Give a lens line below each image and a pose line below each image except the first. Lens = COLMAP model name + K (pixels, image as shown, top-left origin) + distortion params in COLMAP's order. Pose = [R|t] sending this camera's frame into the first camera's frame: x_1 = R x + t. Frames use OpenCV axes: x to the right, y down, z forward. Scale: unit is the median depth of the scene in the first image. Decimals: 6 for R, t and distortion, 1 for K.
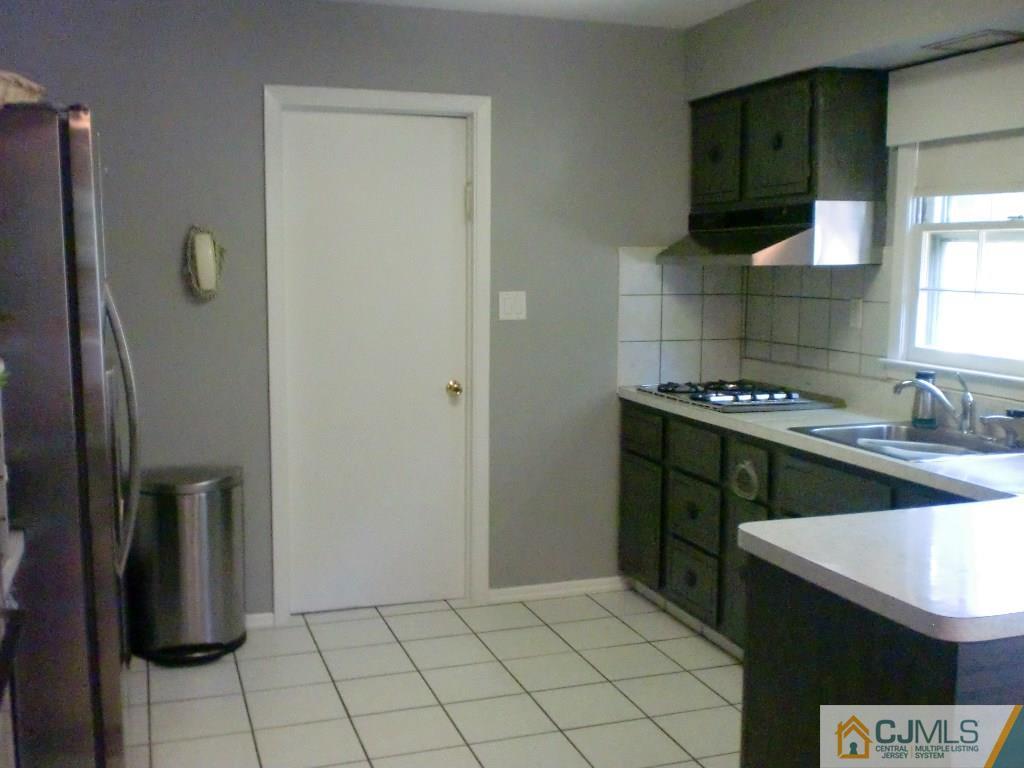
lens RADIAL K [[1063.2, 0, 513.8], [0, 1063.2, 388.4], [0, 0, 1]] dist [-0.030917, 0.000000]
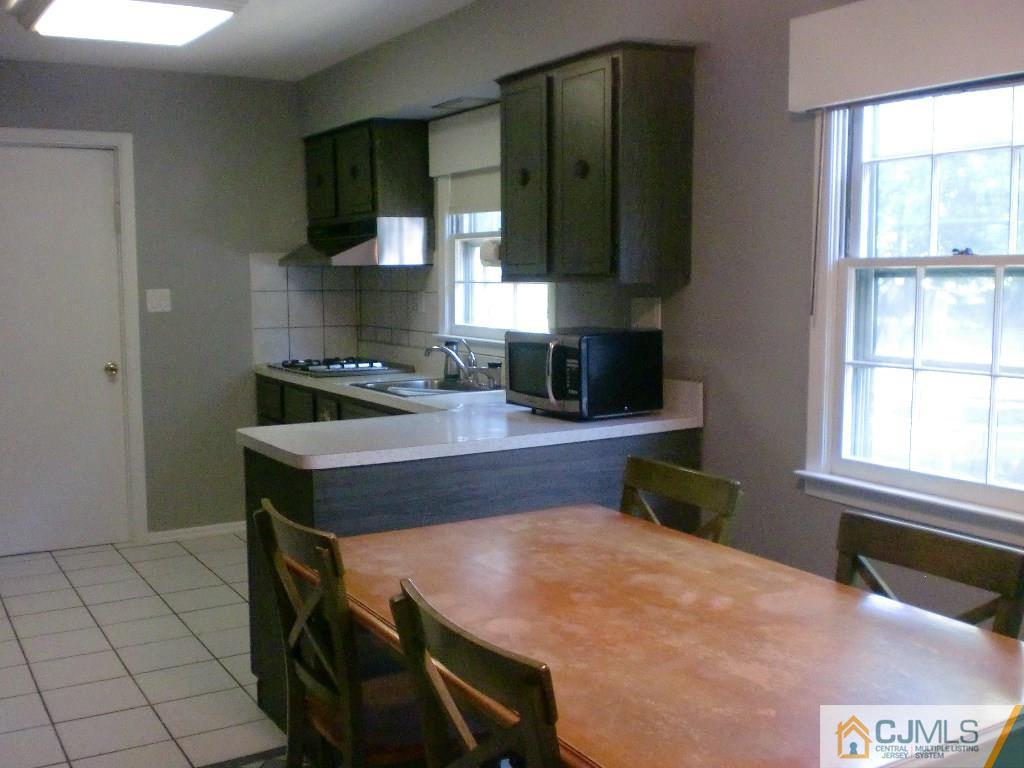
lens RADIAL K [[1063.2, 0, 509.8], [0, 1063.2, 379.7], [0, 0, 1]] dist [-0.030917, 0.000000]
pose [[0.976480, -0.029877, 0.213529, 0.146600], [0.033414, 0.999357, -0.012975, 0.048916], [-0.213004, 0.019804, 0.976851, -0.325818]]
